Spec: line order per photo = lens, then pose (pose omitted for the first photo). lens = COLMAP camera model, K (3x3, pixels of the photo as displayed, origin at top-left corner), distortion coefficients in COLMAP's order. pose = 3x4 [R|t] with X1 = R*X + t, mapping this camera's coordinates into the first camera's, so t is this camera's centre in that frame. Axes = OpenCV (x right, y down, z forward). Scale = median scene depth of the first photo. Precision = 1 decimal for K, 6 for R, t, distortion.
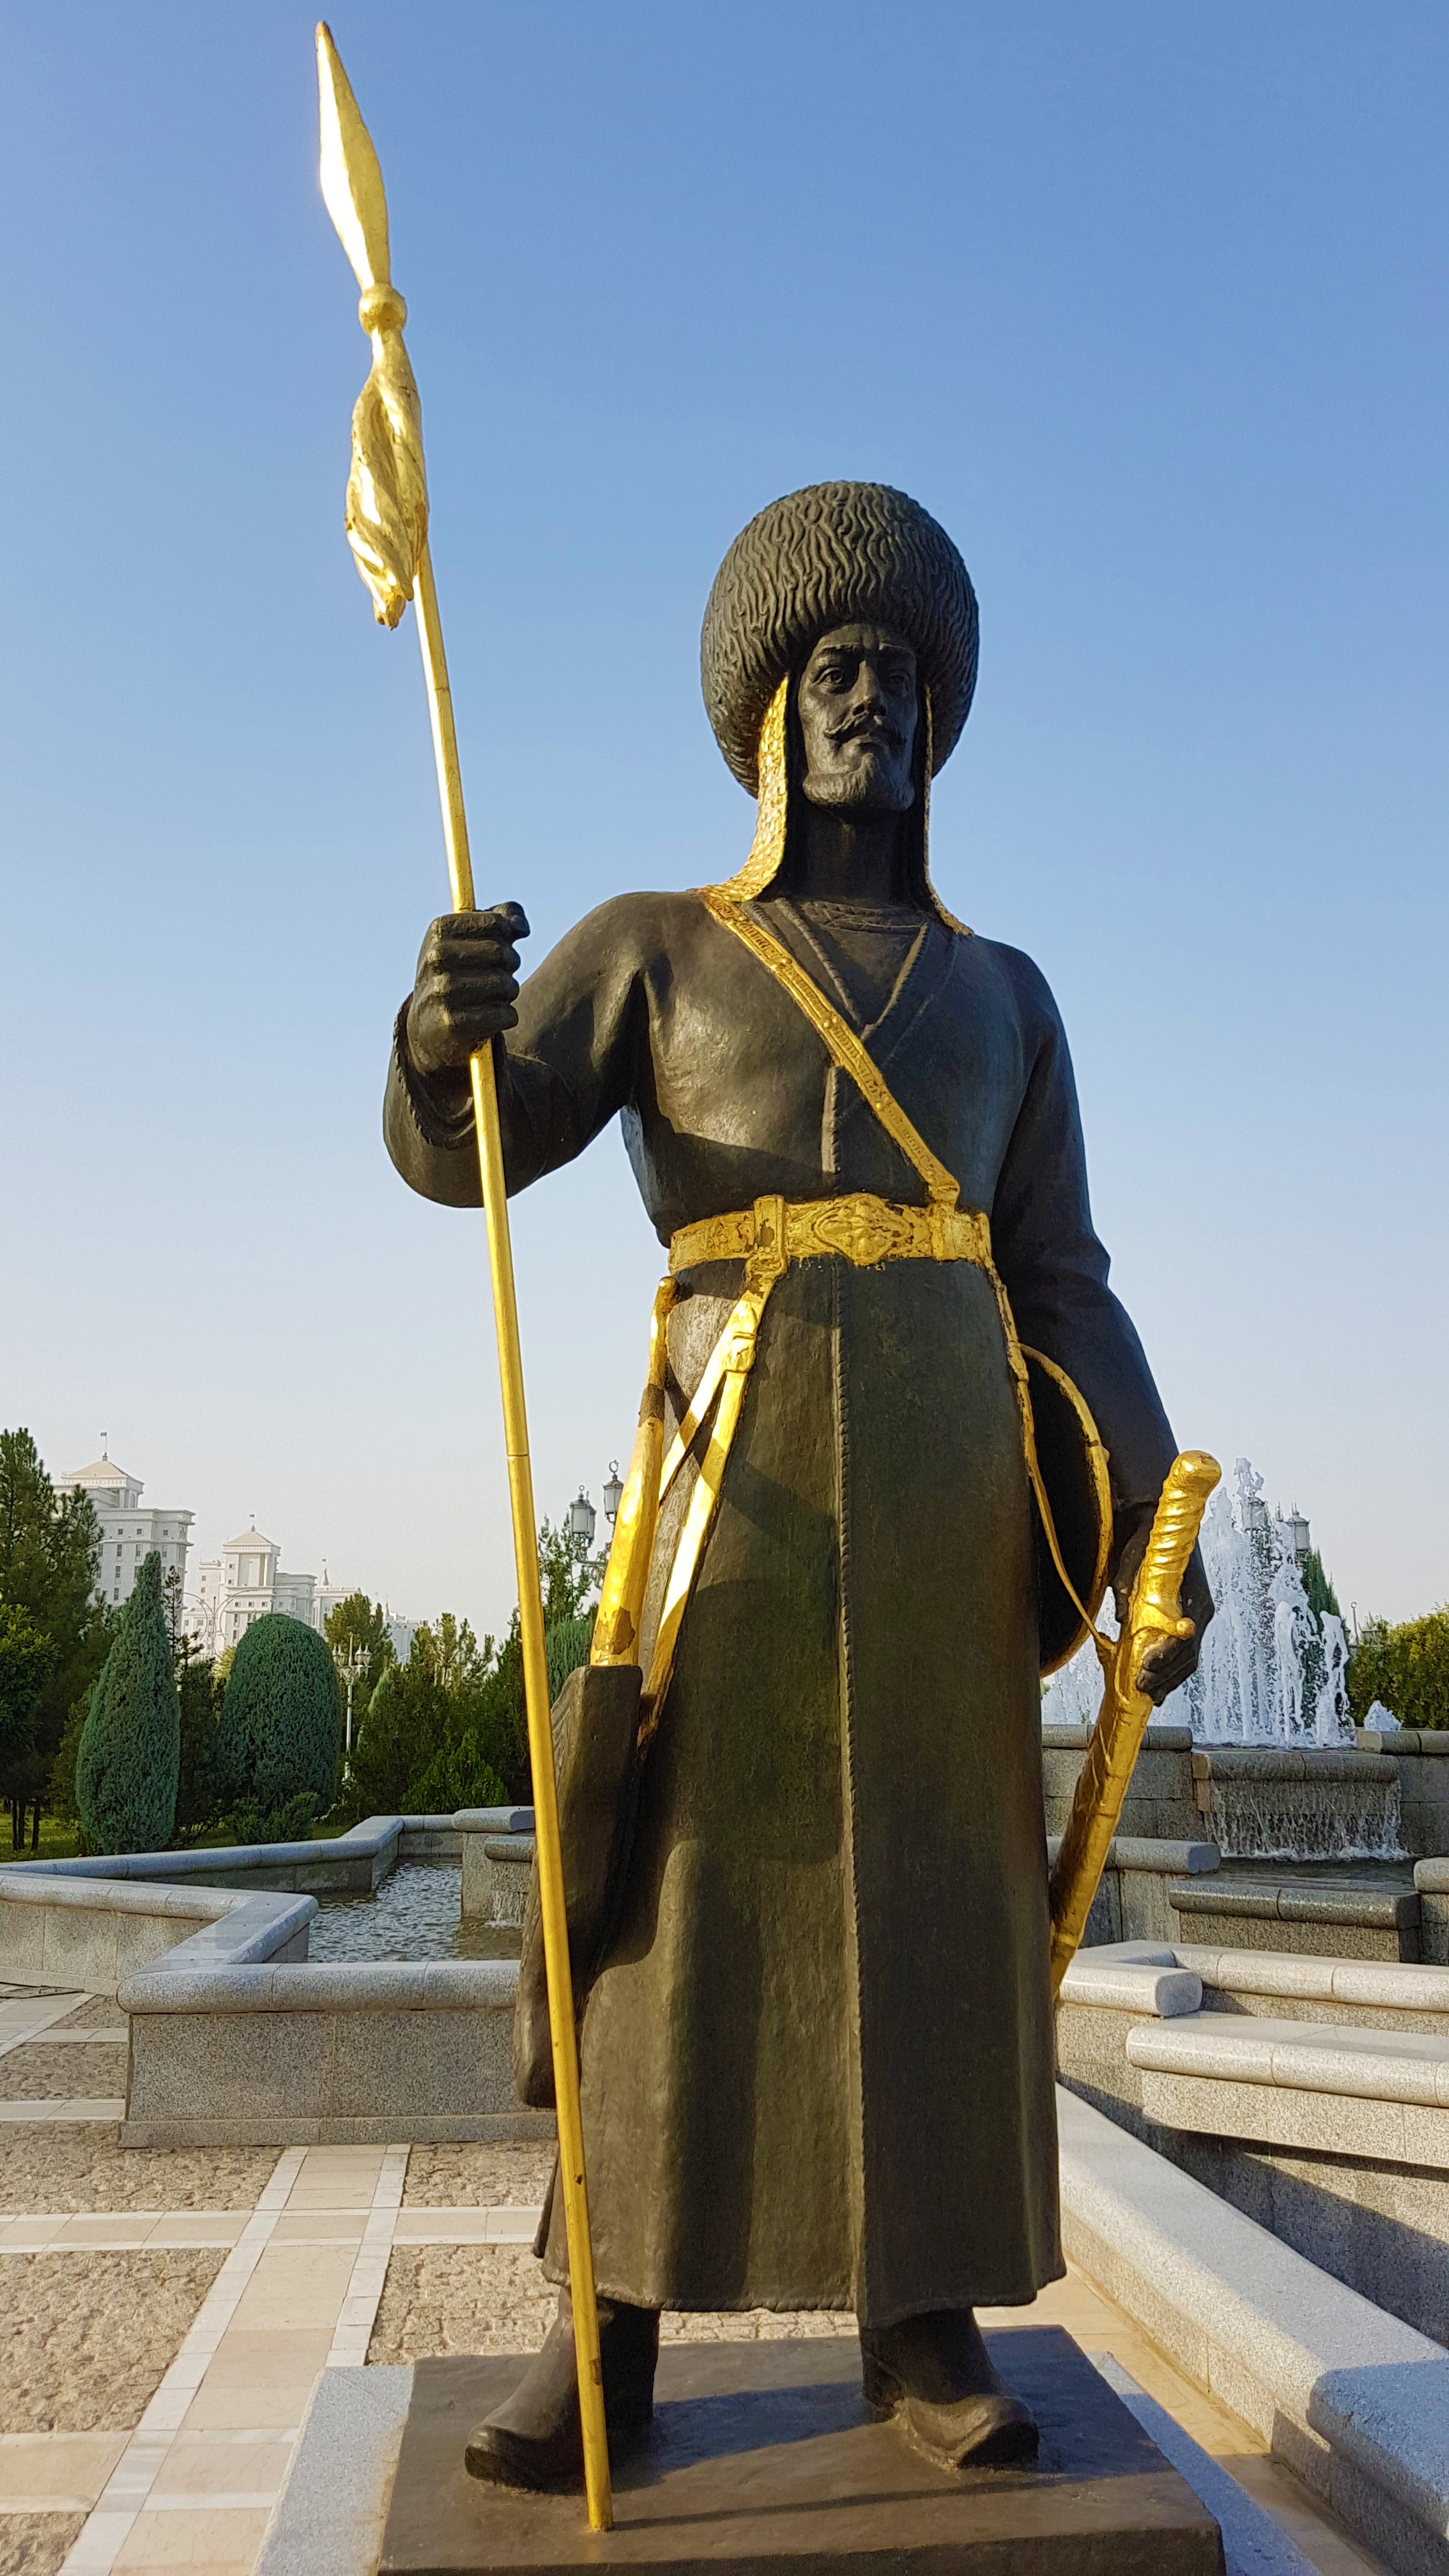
lens RADIAL K [[1933.6, 0, 724.5], [0, 1933.6, 1288.0], [0, 0, 1]] dist [0.108921, -0.001417]
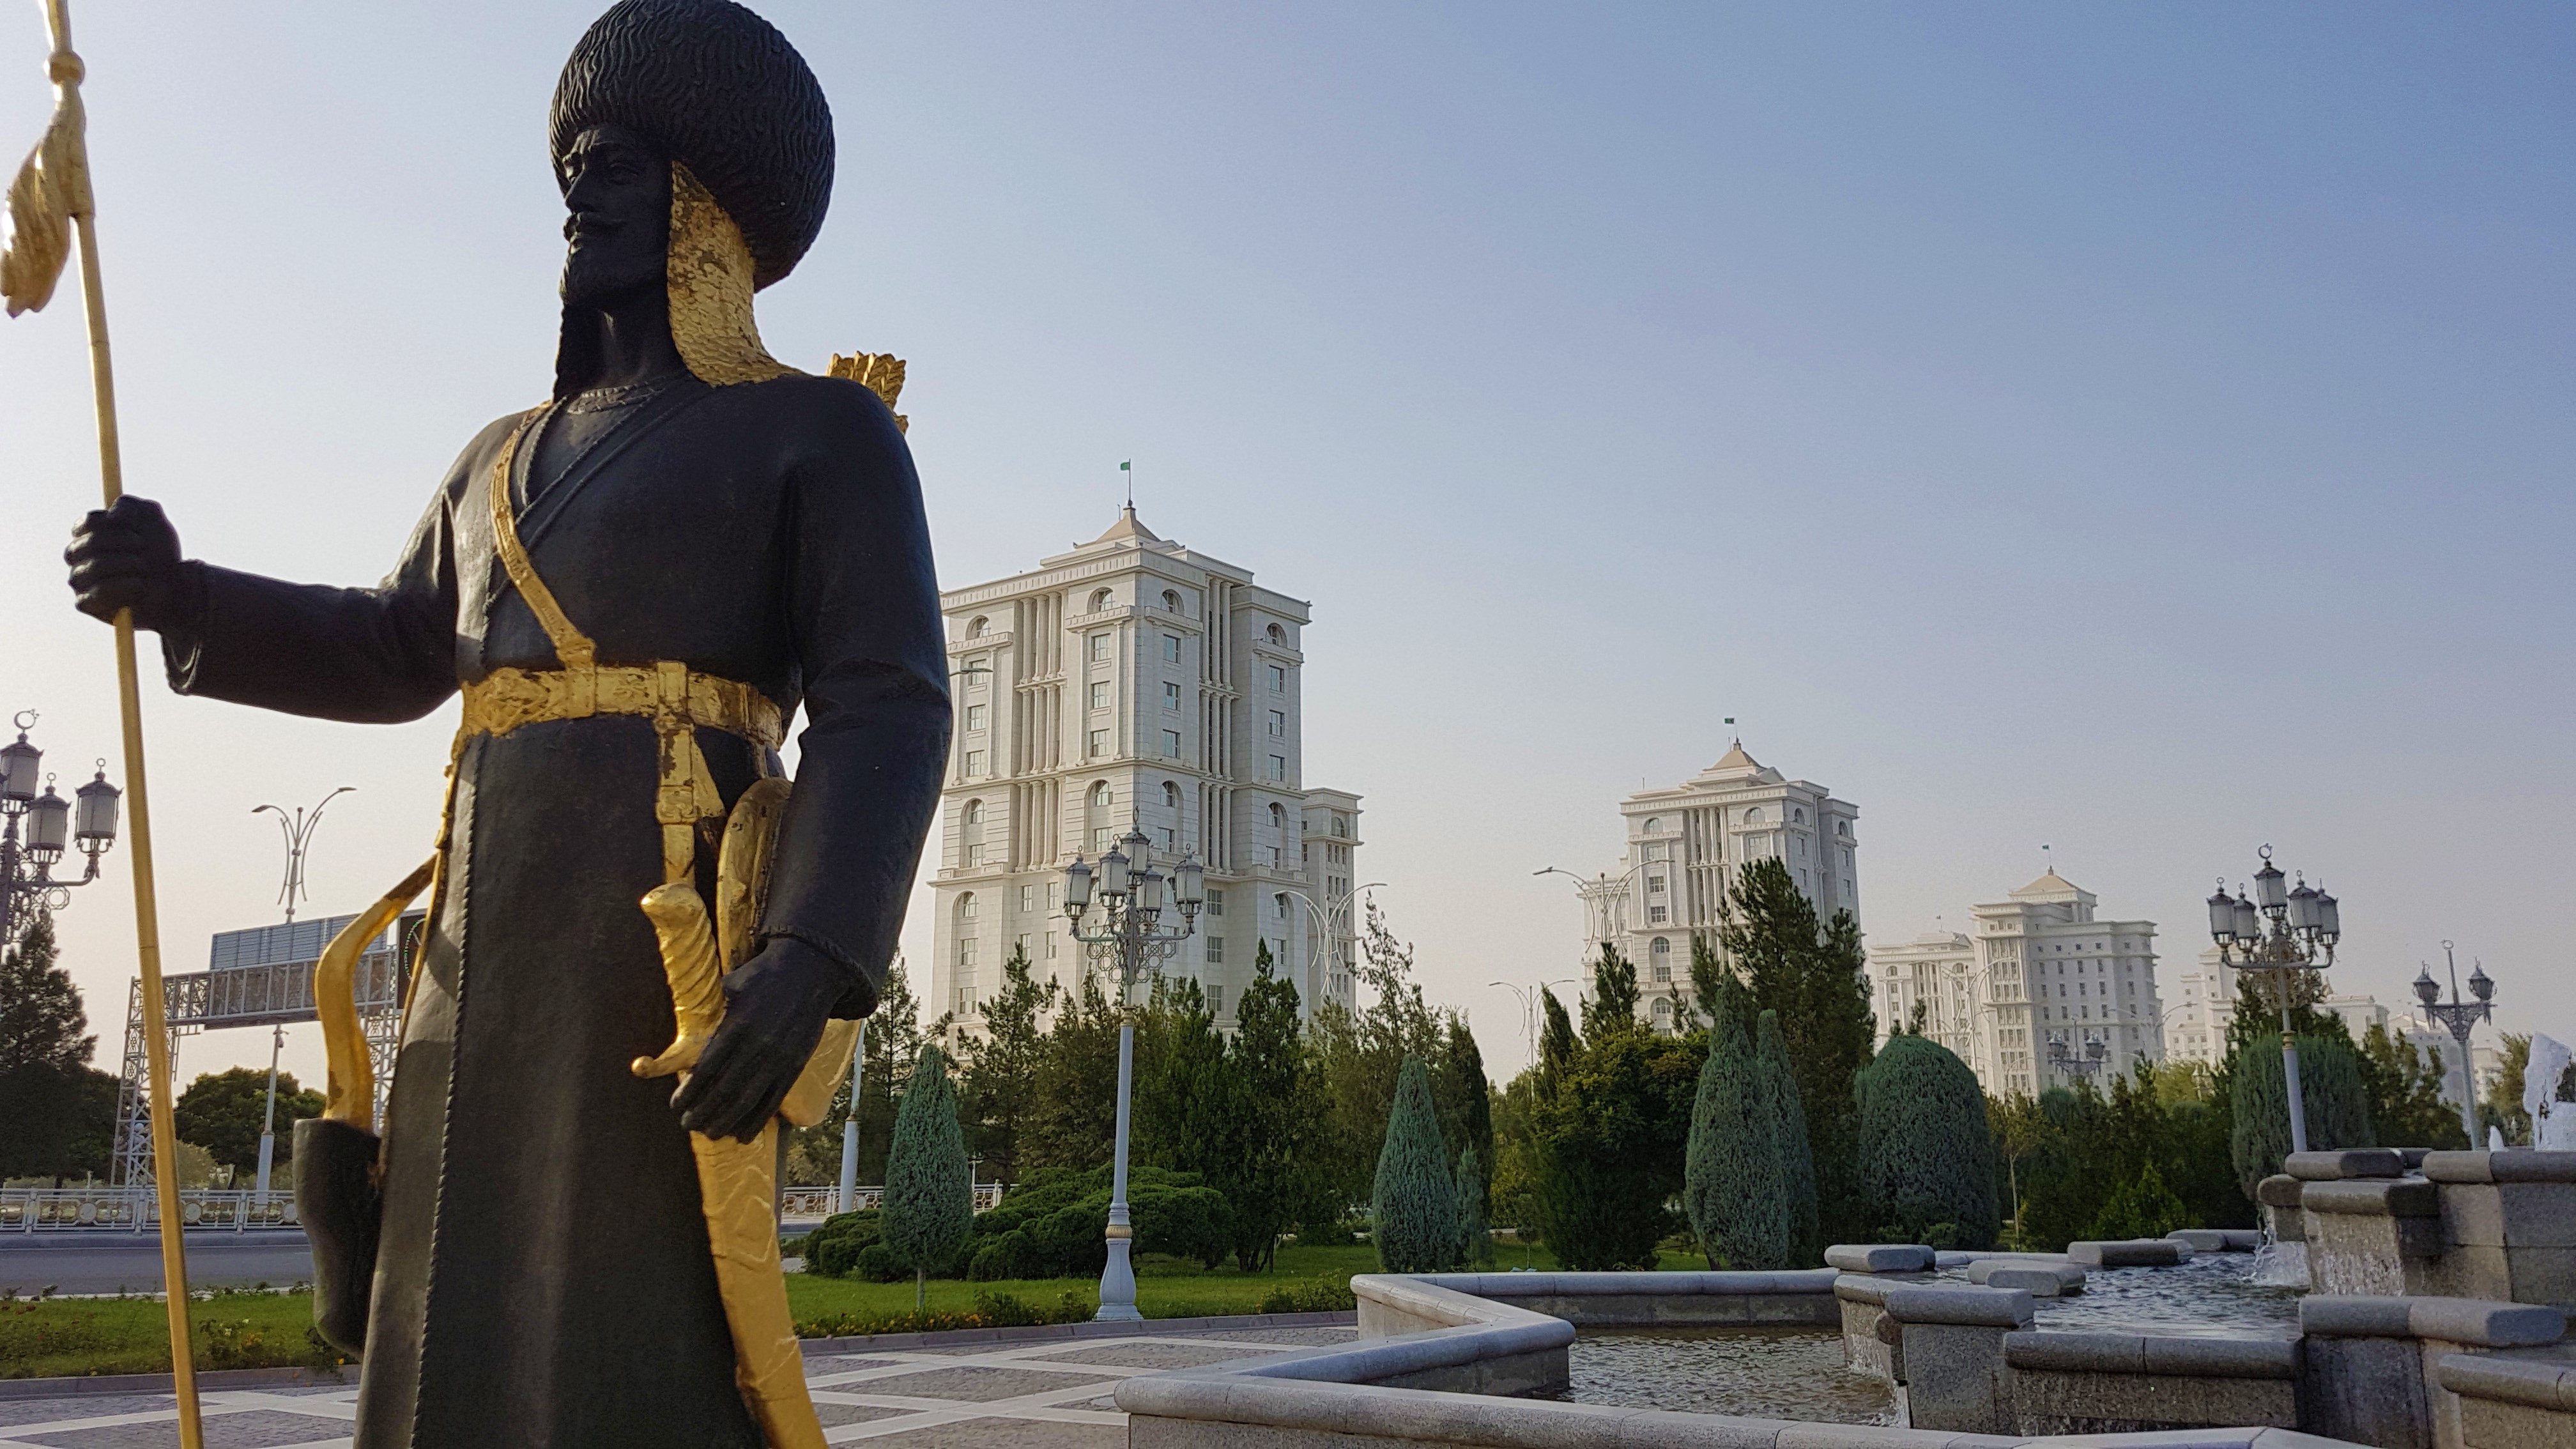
lens RADIAL K [[1933.6, 0, 1282.5], [0, 1933.6, 681.0], [0, 0, 1]] dist [0.108921, -0.001417]
pose [[0.794951, -0.140948, -0.590073, 1.037006], [0.132589, 0.989488, -0.057728, 0.076736], [0.592008, -0.032346, 0.805283, 0.376414]]
